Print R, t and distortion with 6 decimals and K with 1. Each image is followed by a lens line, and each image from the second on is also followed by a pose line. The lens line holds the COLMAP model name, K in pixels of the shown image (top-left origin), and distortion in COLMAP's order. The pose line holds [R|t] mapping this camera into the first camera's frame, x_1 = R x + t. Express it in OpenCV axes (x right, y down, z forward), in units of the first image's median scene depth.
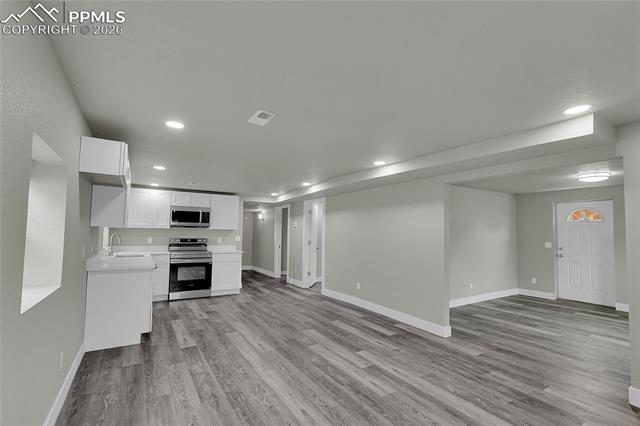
lens RADIAL K [[292.6, 0, 321.8], [0, 292.6, 217.5], [0, 0, 1]] dist [-0.023862, 0.012248]
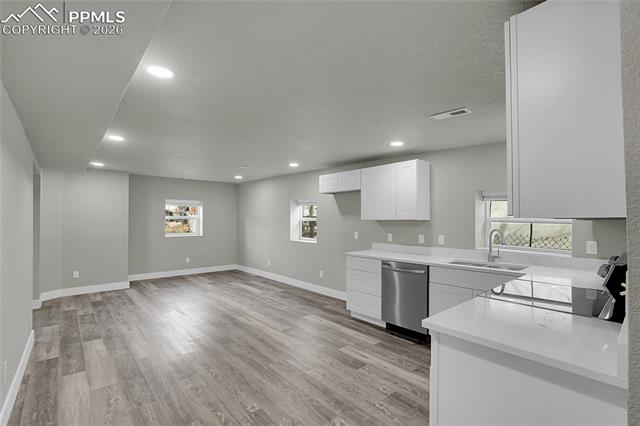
lens RADIAL K [[292.6, 0, 321.8], [0, 292.6, 217.5], [0, 0, 1]] dist [-0.023862, 0.012248]
pose [[-0.985943, -0.022644, -0.165540, -0.178310], [-0.012220, 0.997893, -0.063721, 0.062642], [0.166634, -0.060802, -0.984142, 1.337064]]
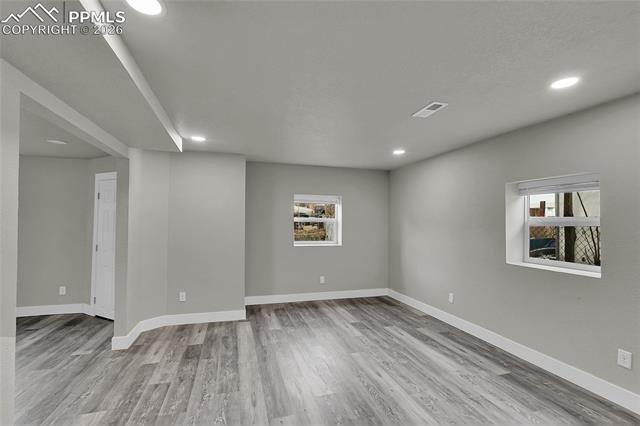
lens RADIAL K [[292.6, 0, 321.8], [0, 292.6, 217.5], [0, 0, 1]] dist [-0.023862, 0.012248]
pose [[-0.962833, -0.018695, 0.269451, -0.055388], [-0.037880, 0.997089, -0.066177, 0.042605], [-0.267430, -0.073924, -0.960738, 0.864754]]
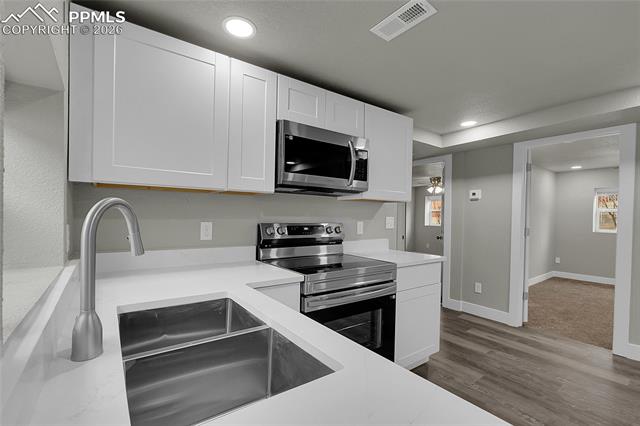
lens RADIAL K [[292.6, 0, 321.8], [0, 292.6, 217.5], [0, 0, 1]] dist [-0.023862, 0.012248]
pose [[0.996391, 0.002790, 0.084832, -0.519002], [-0.008152, 0.997985, 0.062929, 0.045102], [-0.084486, -0.063393, 0.994406, 0.706218]]
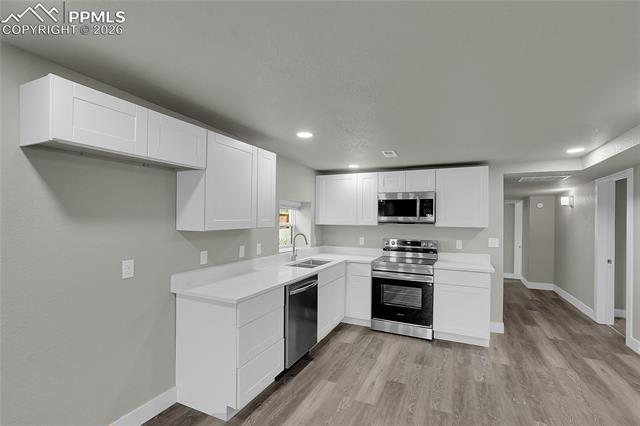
lens RADIAL K [[292.6, 0, 321.8], [0, 292.6, 217.5], [0, 0, 1]] dist [-0.023862, 0.012248]
pose [[0.541020, -0.012347, -0.840919, 0.000947], [0.042562, 0.999013, 0.012715, 0.003108], [0.839932, -0.042670, 0.541012, 0.522174]]
